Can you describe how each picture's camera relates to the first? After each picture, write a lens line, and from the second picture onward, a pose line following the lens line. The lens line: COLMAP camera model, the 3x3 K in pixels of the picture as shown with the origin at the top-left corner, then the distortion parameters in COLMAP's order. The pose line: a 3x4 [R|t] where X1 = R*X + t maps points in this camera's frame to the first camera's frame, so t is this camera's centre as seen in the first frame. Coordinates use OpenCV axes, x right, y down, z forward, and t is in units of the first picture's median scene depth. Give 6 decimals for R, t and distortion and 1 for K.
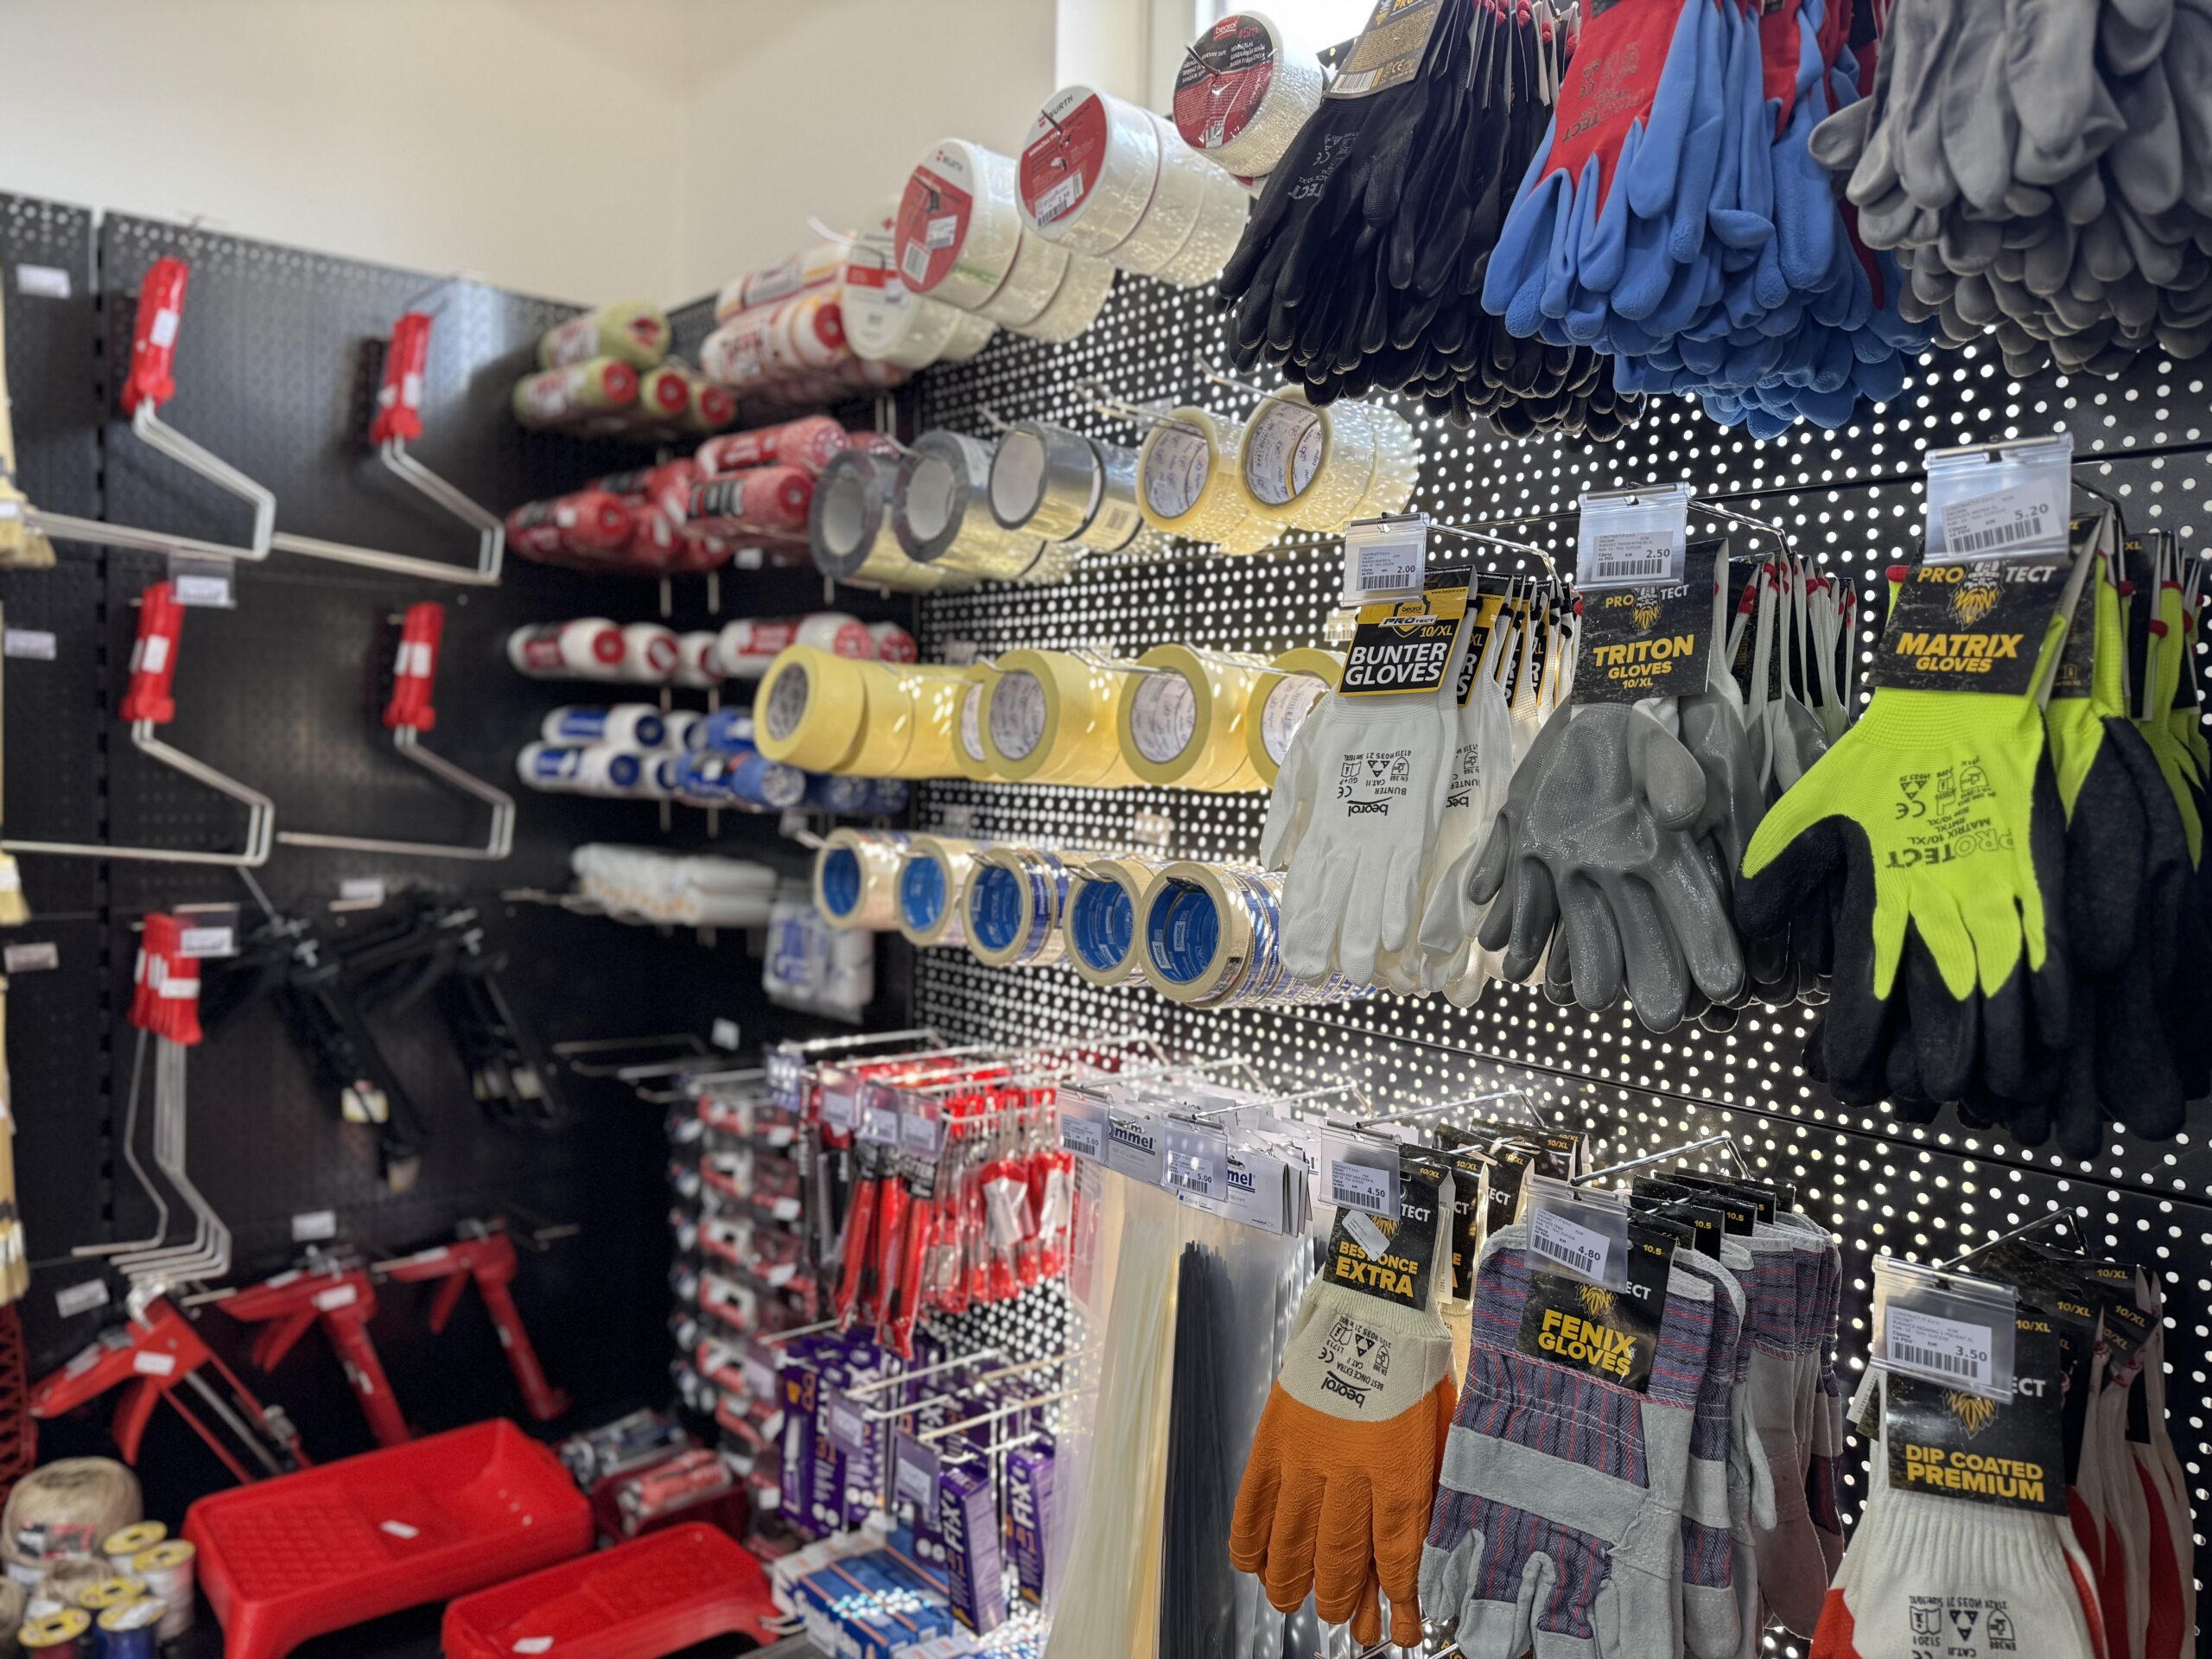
lens RADIAL K [[1568.7, 0, 1102.2], [0, 1568.7, 832.6], [0, 0, 1]] dist [-0.000823, -0.006497]
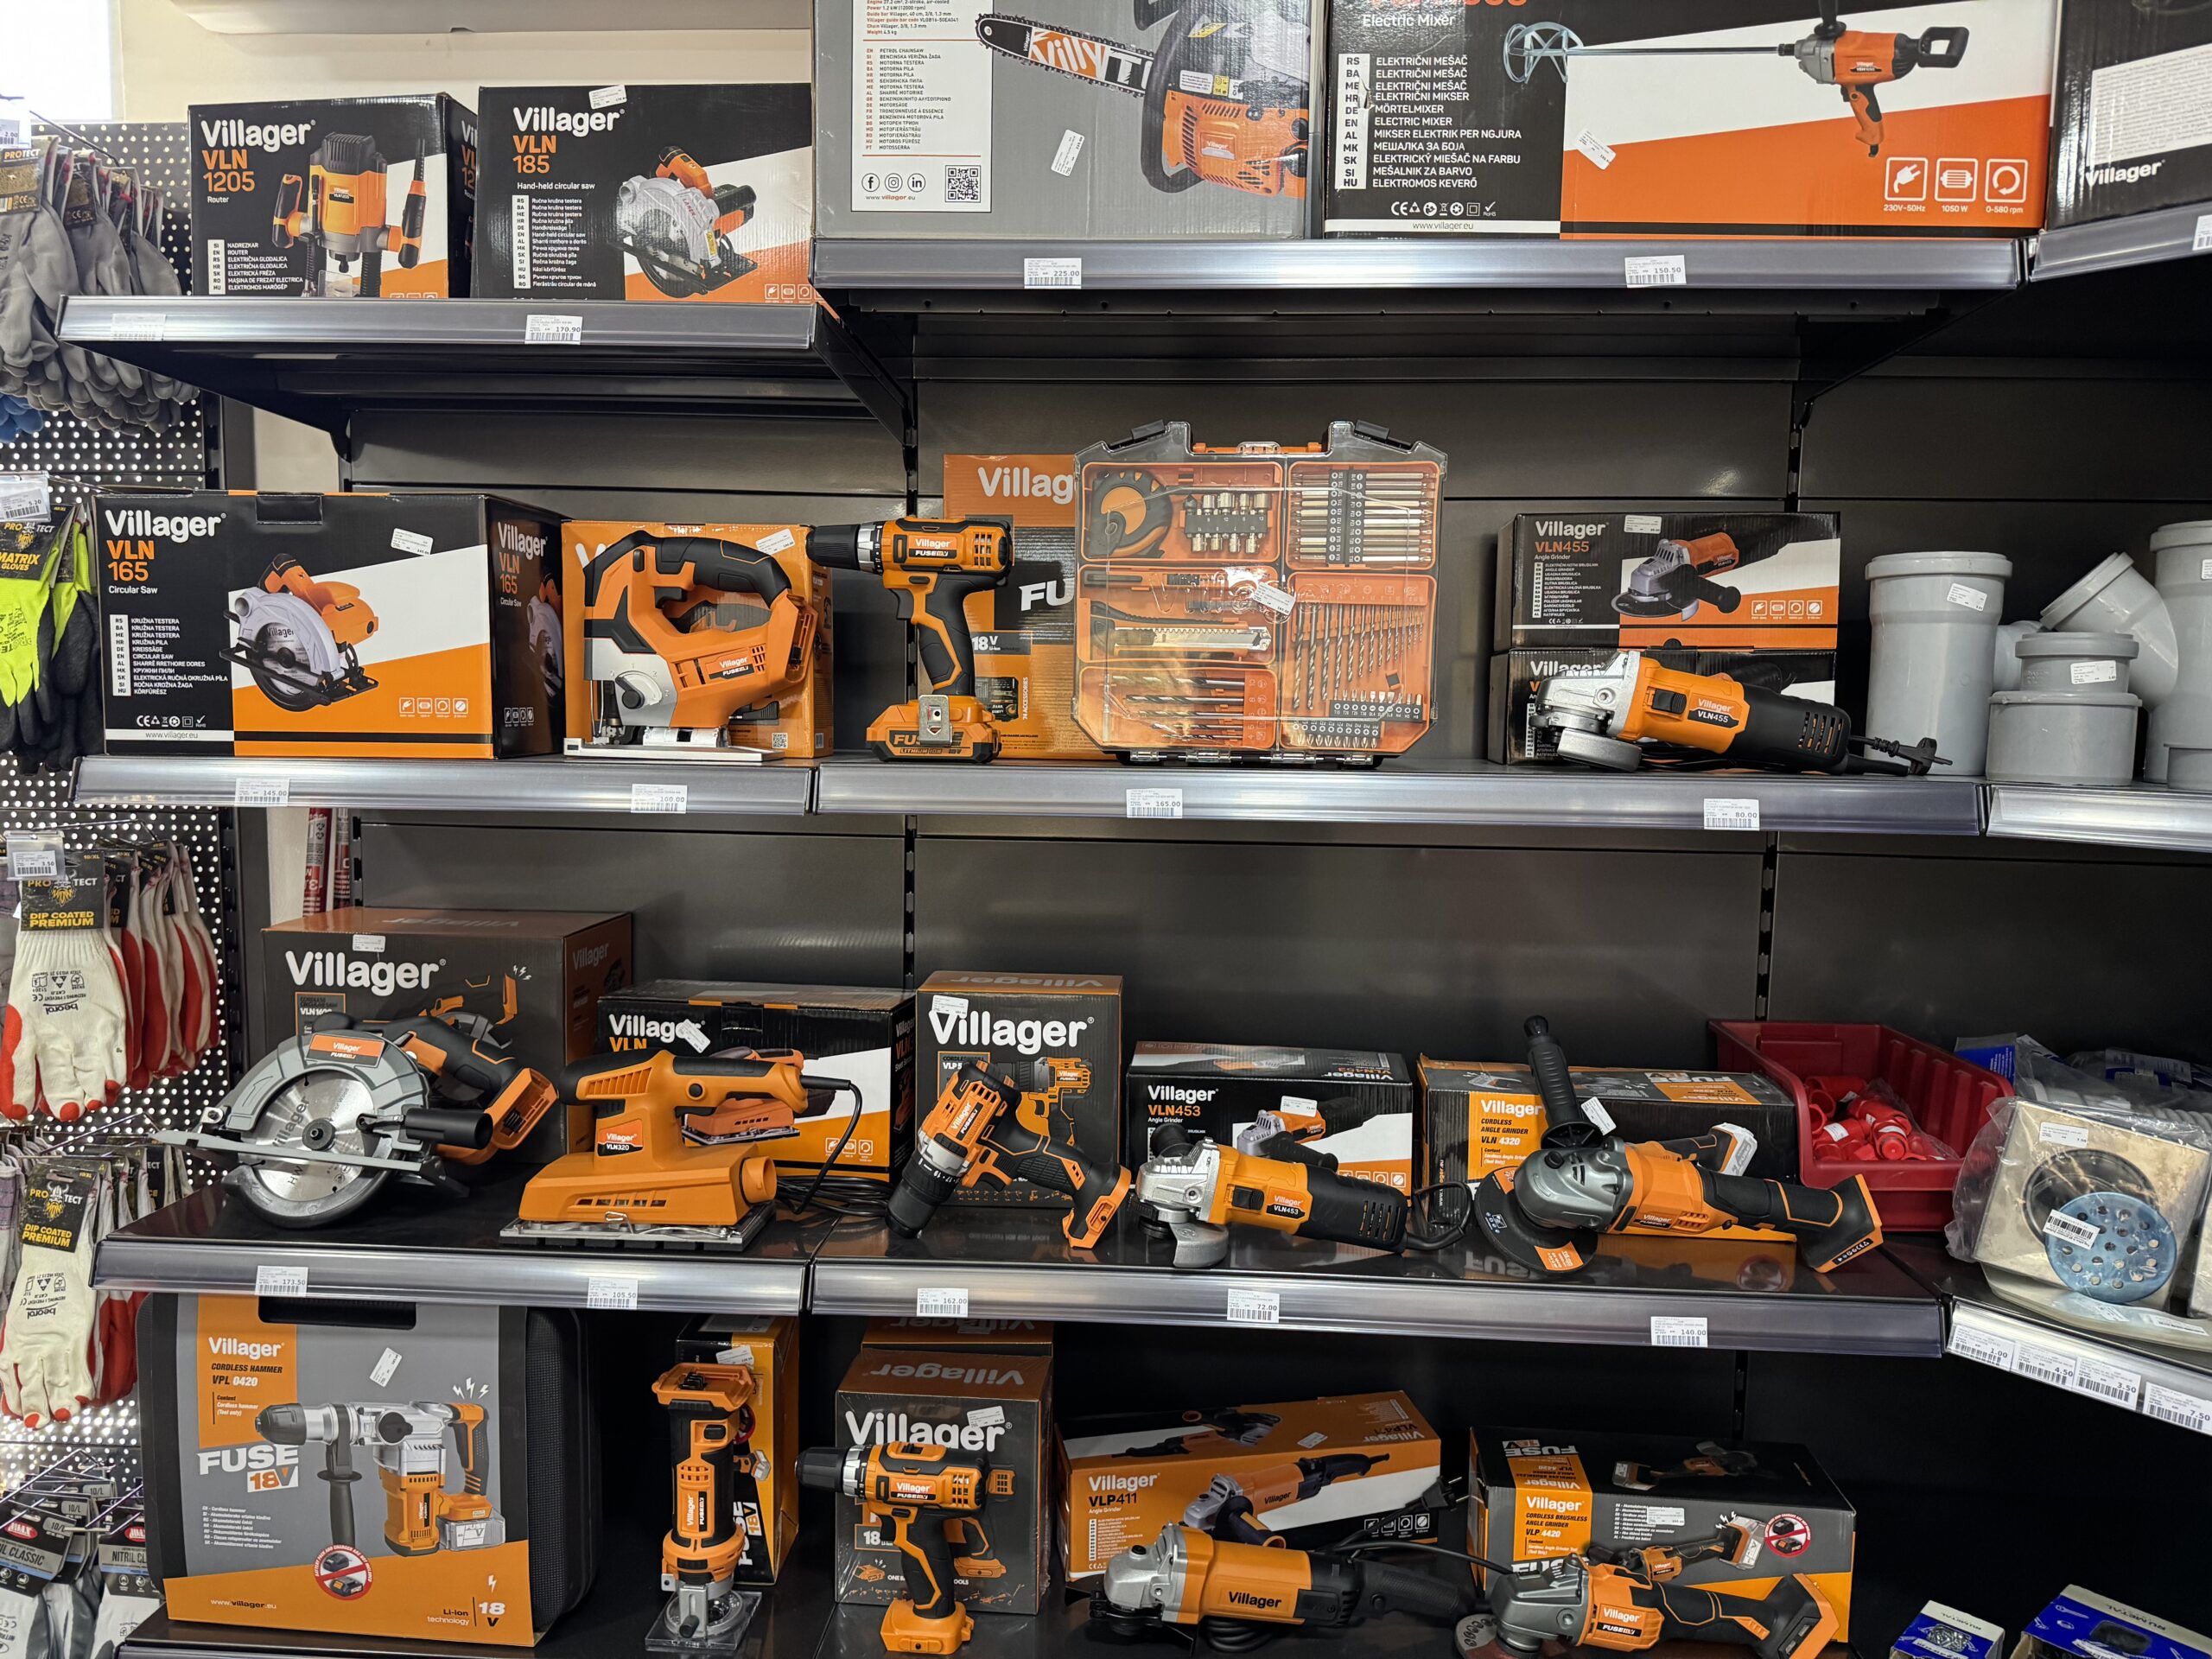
lens RADIAL K [[1568.7, 0, 1102.2], [0, 1568.7, 832.6], [0, 0, 1]] dist [-0.000823, -0.006497]
pose [[0.694709, -0.082995, 0.714487, -0.019310], [0.044488, 0.996377, 0.072482, 0.186966], [-0.717914, -0.018568, 0.695884, -1.760726]]
